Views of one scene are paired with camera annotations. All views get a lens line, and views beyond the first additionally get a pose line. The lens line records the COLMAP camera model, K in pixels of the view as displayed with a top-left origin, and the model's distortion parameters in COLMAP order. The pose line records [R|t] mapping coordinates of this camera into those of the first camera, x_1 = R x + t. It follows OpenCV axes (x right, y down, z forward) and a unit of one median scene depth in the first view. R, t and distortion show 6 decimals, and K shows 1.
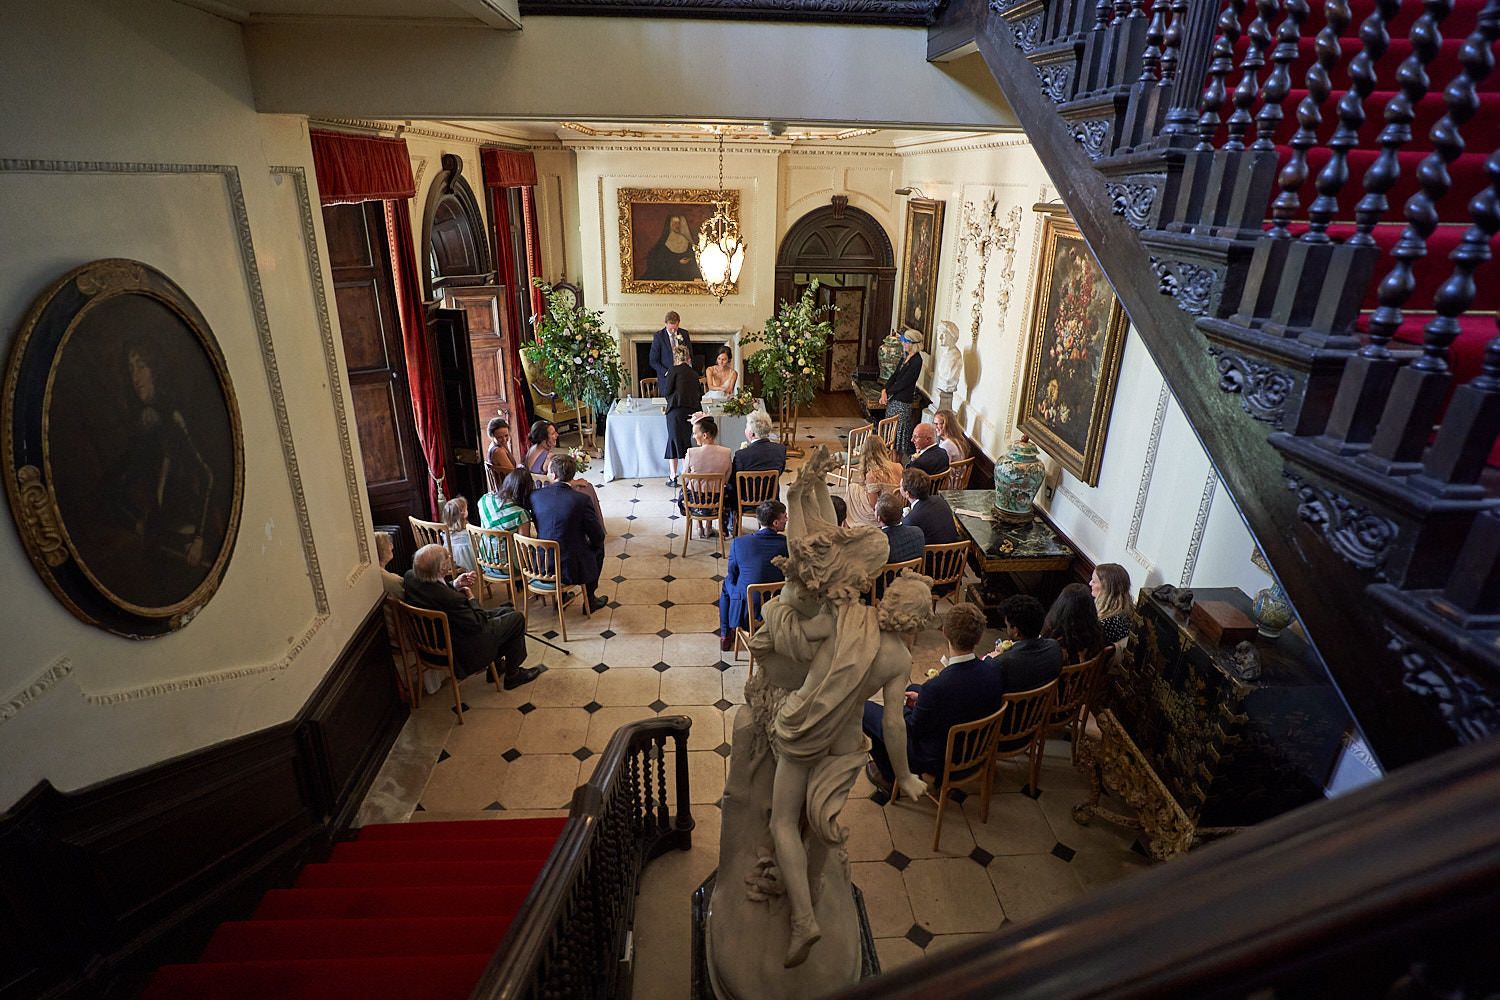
lens RADIAL K [[789.5, 0, 746.8], [0, 789.5, 502.2], [0, 0, 1]] dist [-0.025318, 0.000515]
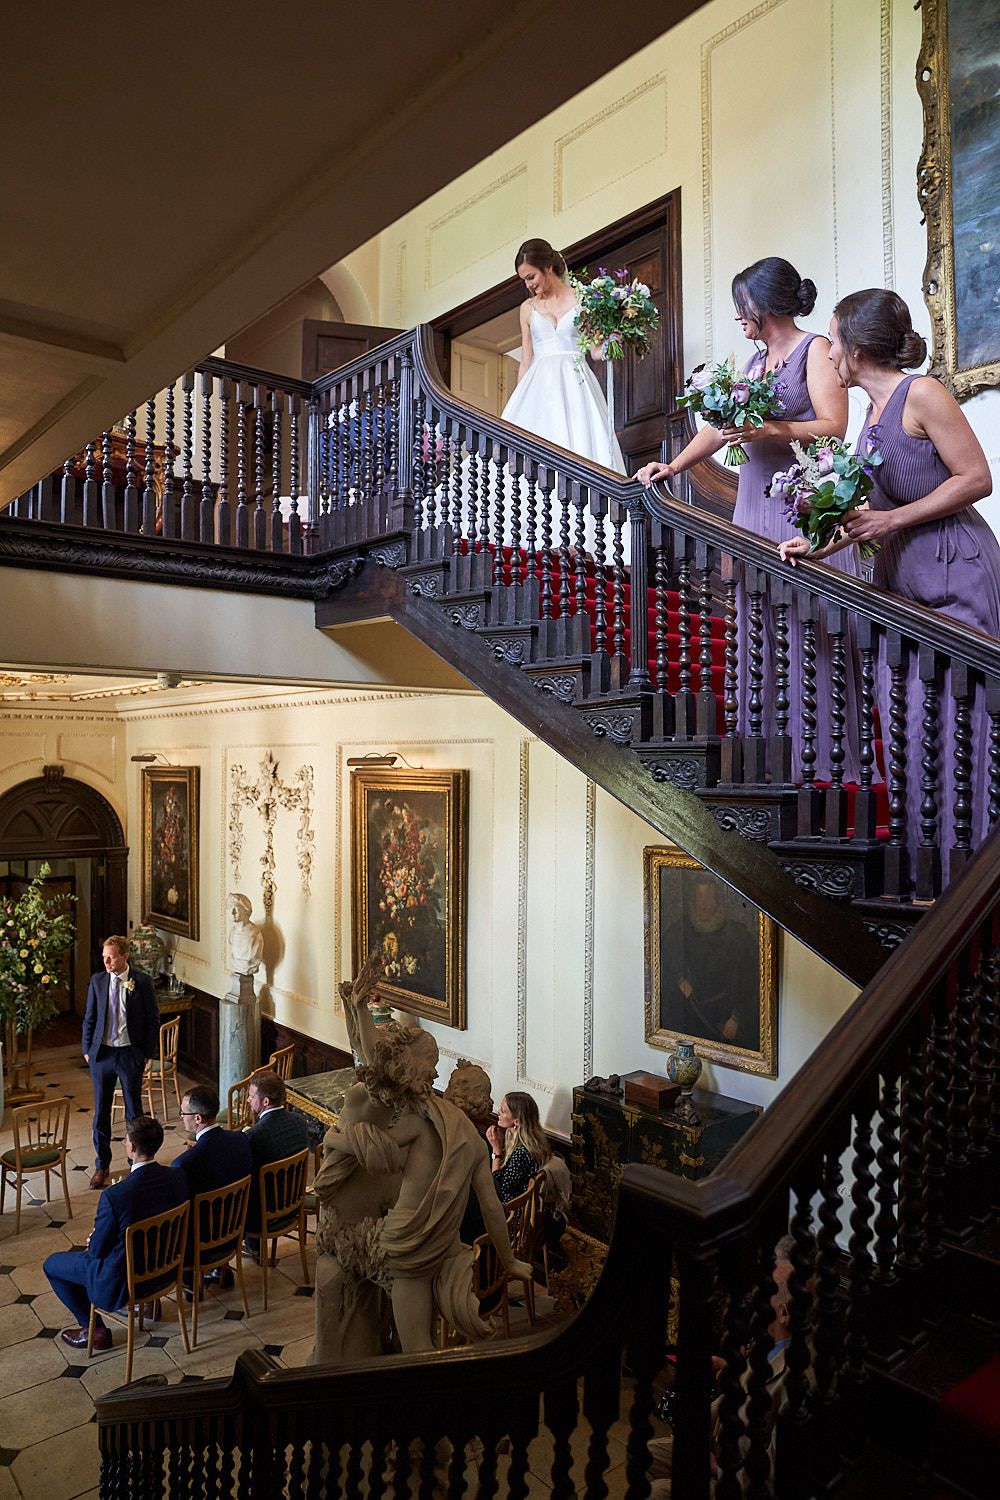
lens RADIAL K [[1058.8, 0, 501.2], [0, 1058.8, 761.7], [0, 0, 1]] dist [-0.075701, 0.002791]
pose [[0.803374, -0.014264, 0.595304, -0.259054], [0.237535, 0.924408, -0.298407, 0.065943], [-0.546047, 0.381138, 0.746034, -0.102526]]
